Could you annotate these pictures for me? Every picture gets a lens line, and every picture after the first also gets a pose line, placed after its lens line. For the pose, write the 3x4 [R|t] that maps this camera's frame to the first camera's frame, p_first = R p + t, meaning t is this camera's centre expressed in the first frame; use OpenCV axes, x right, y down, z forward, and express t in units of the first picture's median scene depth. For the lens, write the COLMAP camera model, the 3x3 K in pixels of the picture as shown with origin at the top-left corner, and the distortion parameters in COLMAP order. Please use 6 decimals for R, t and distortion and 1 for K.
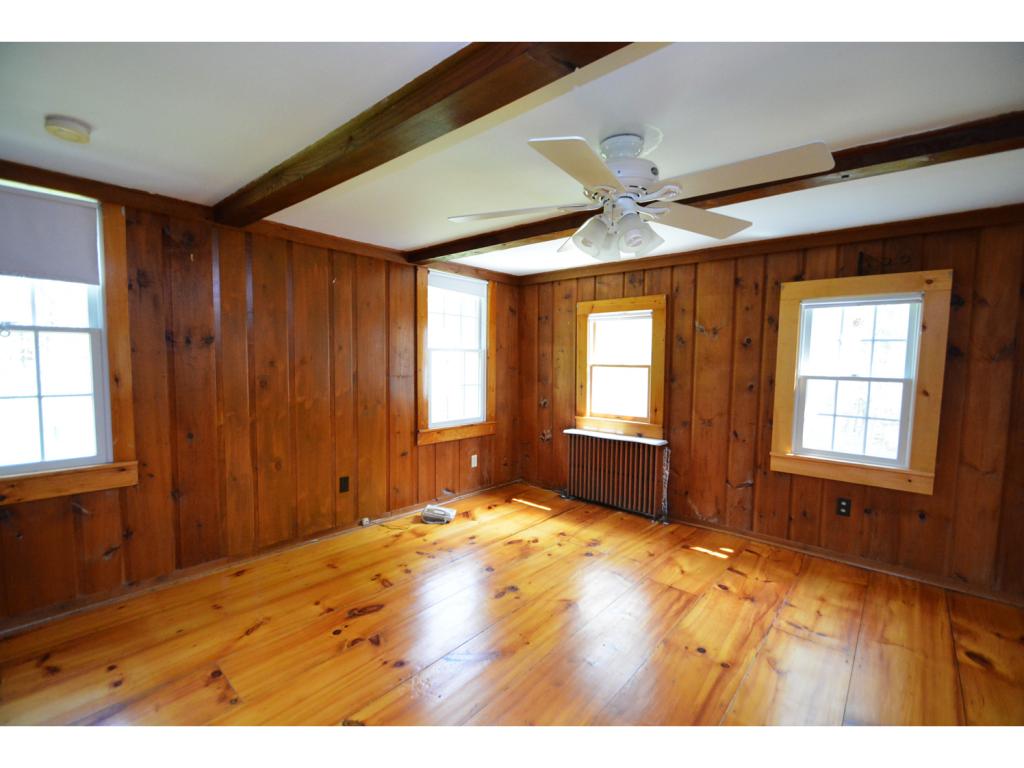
lens RADIAL K [[447.6, 0, 505.9], [0, 447.6, 388.2], [0, 0, 1]] dist [0.001721, -0.007959]
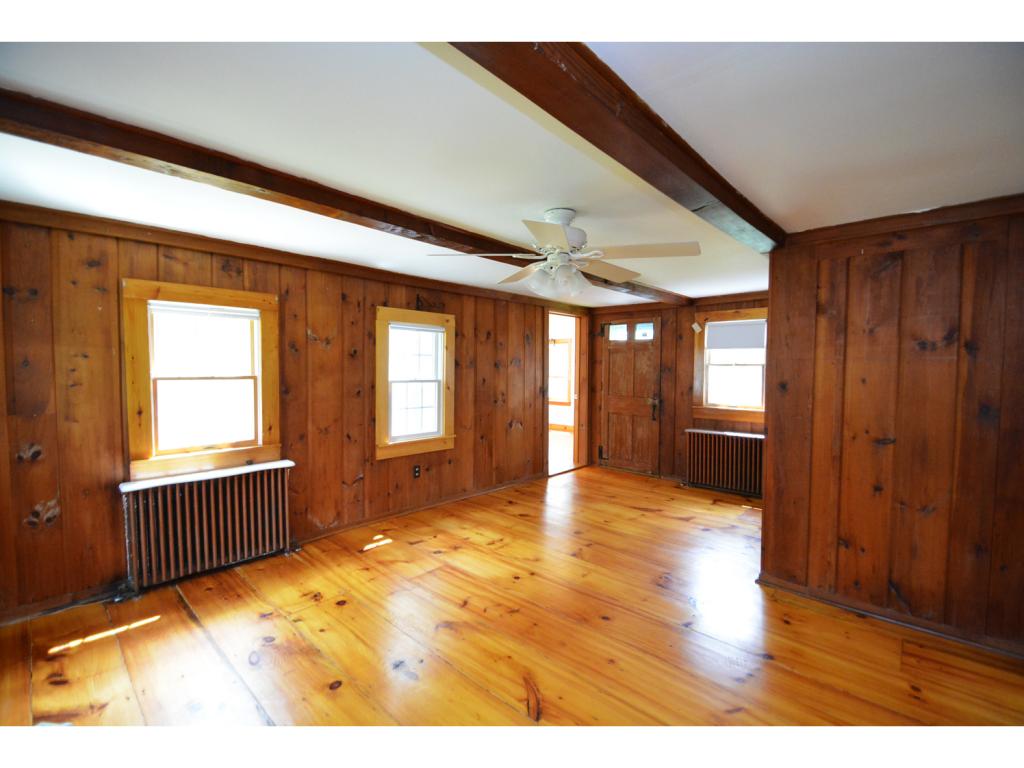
lens RADIAL K [[447.6, 0, 507.5], [0, 447.6, 388.2], [0, 0, 1]] dist [0.001721, -0.007959]
pose [[0.019100, -0.055852, 0.998256, -0.557310], [0.060090, 0.996698, 0.054615, -0.051432], [-0.998010, 0.058942, 0.022393, 0.575612]]
